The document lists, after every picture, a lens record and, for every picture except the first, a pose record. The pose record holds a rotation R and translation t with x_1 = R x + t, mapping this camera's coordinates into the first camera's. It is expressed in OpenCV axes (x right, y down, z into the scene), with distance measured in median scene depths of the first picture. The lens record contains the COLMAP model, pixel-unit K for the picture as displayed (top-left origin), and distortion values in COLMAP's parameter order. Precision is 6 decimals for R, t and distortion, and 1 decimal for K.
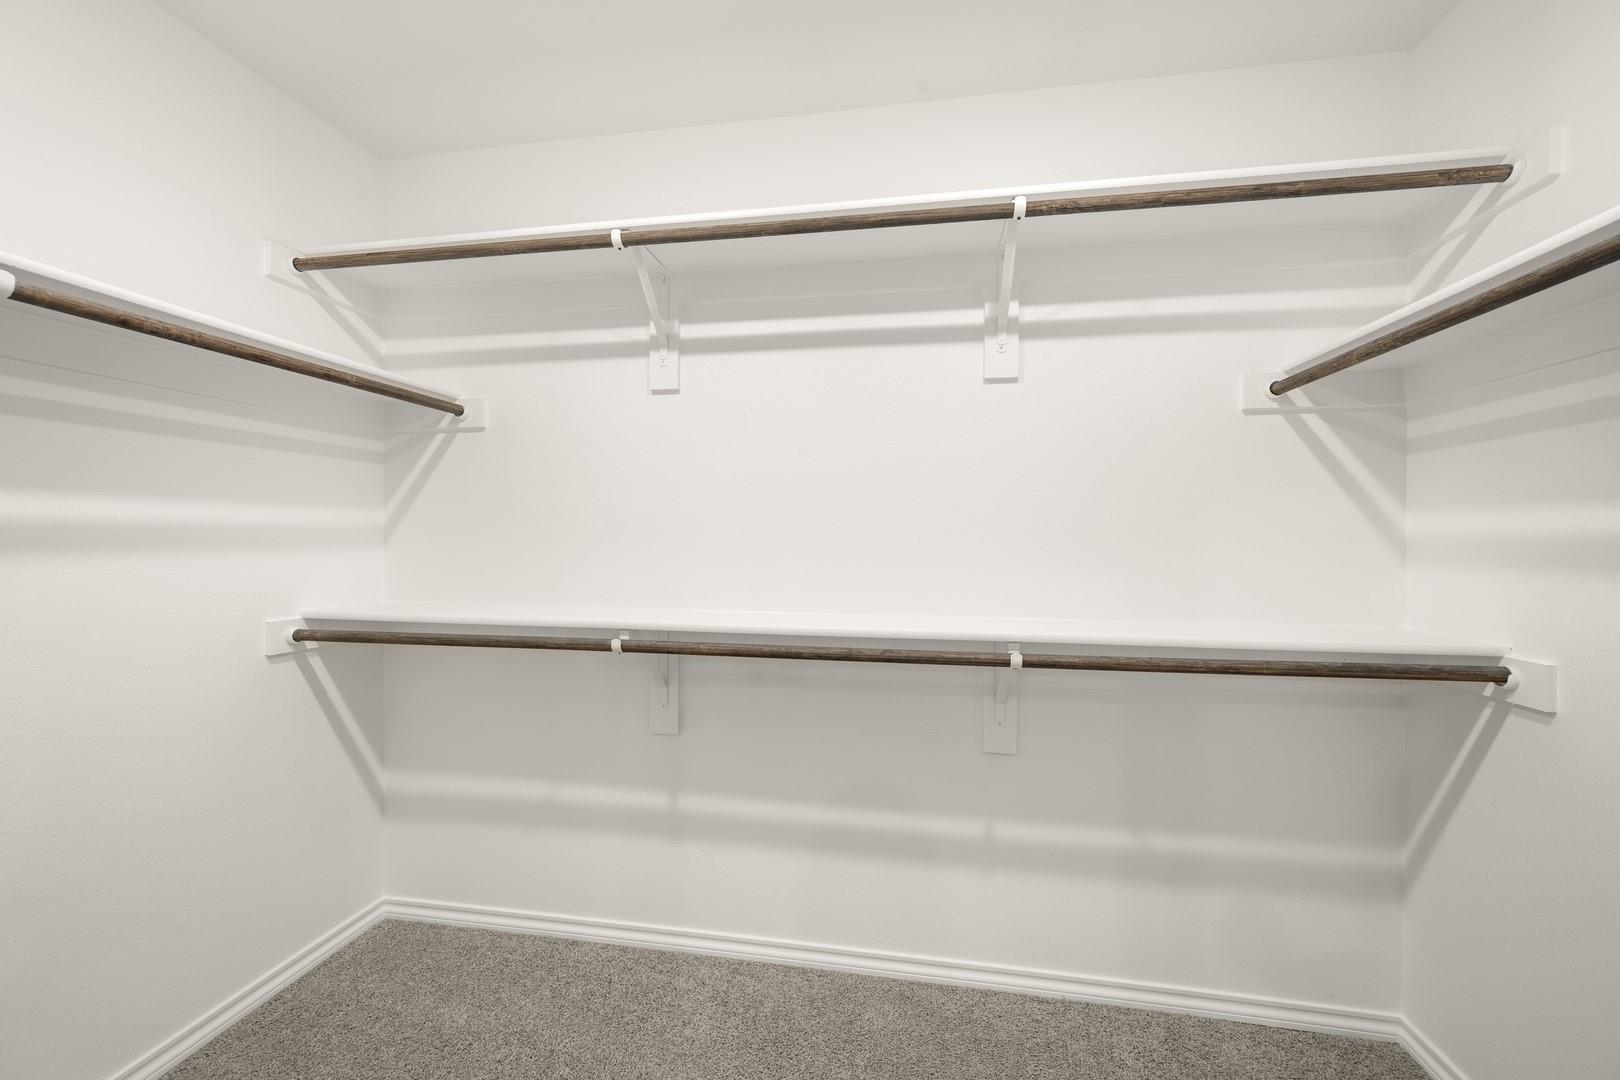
lens RADIAL K [[635.9, 0, 813.0], [0, 635.9, 532.6], [0, 0, 1]] dist [-0.001169, 0.000118]
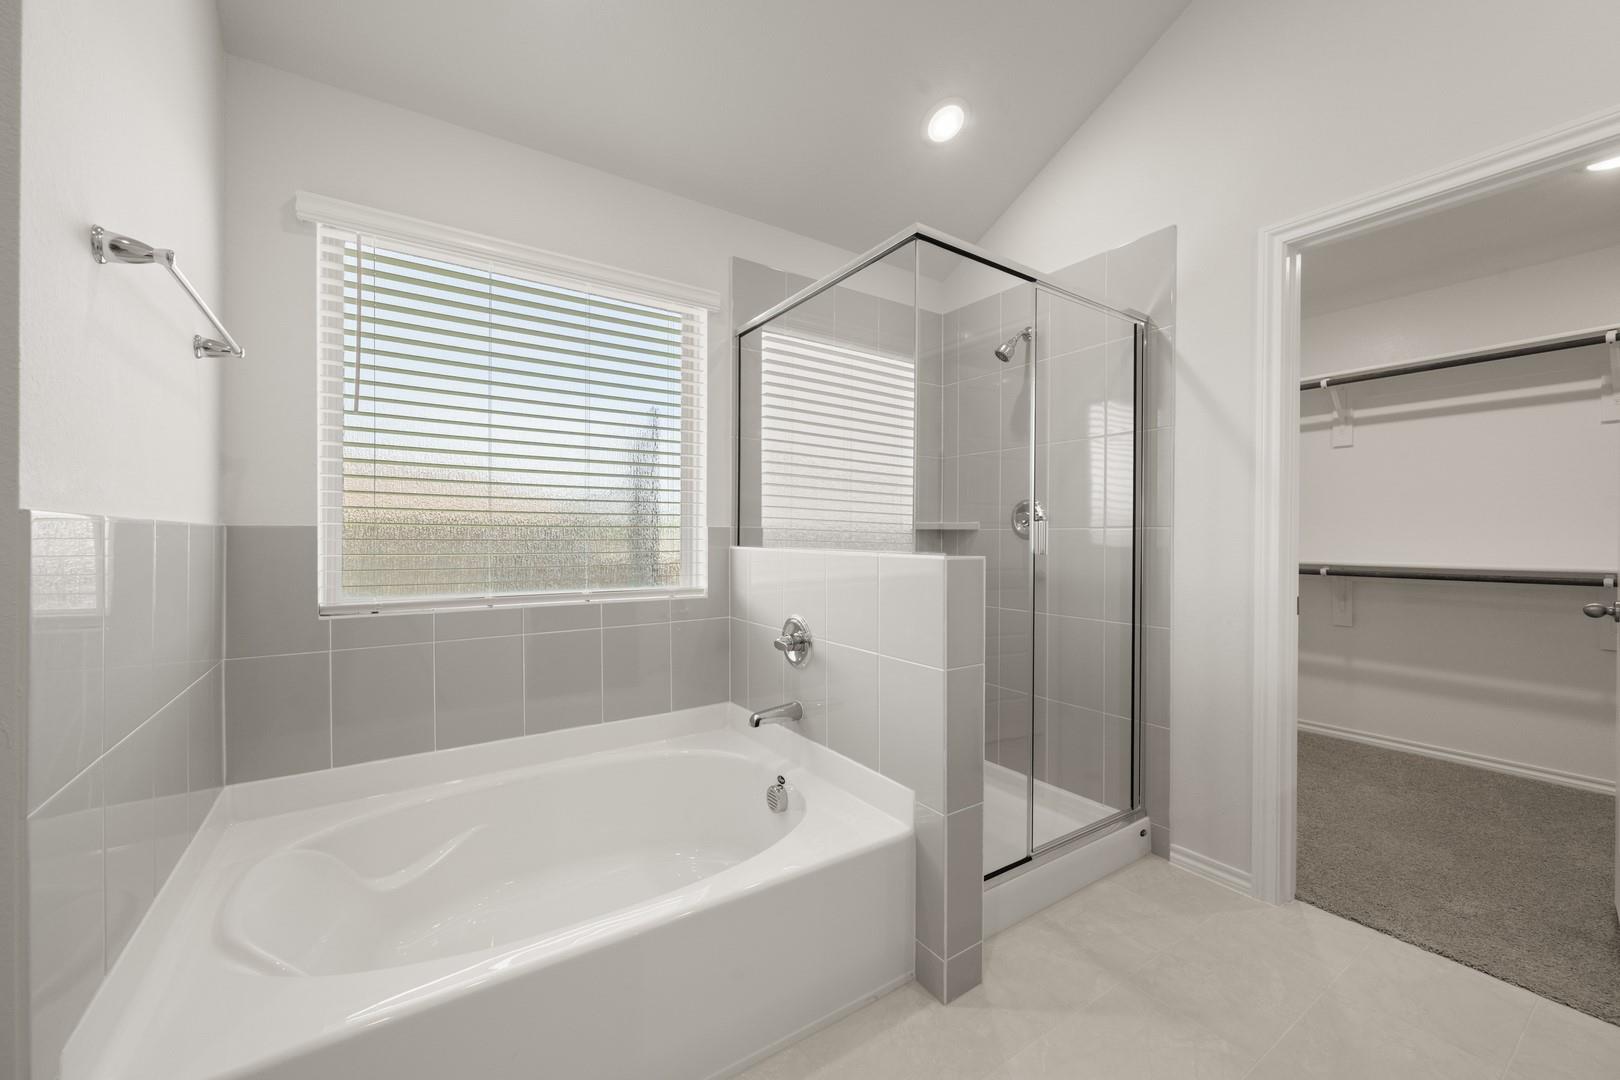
lens RADIAL K [[635.9, 0, 818.2], [0, 635.9, 543.9], [0, 0, 1]] dist [-0.001169, 0.000118]
pose [[0.708816, 0.003958, -0.705382, -0.004444], [-0.011542, 0.999915, -0.005987, 0.097969], [0.705299, 0.012385, 0.708802, -1.460898]]
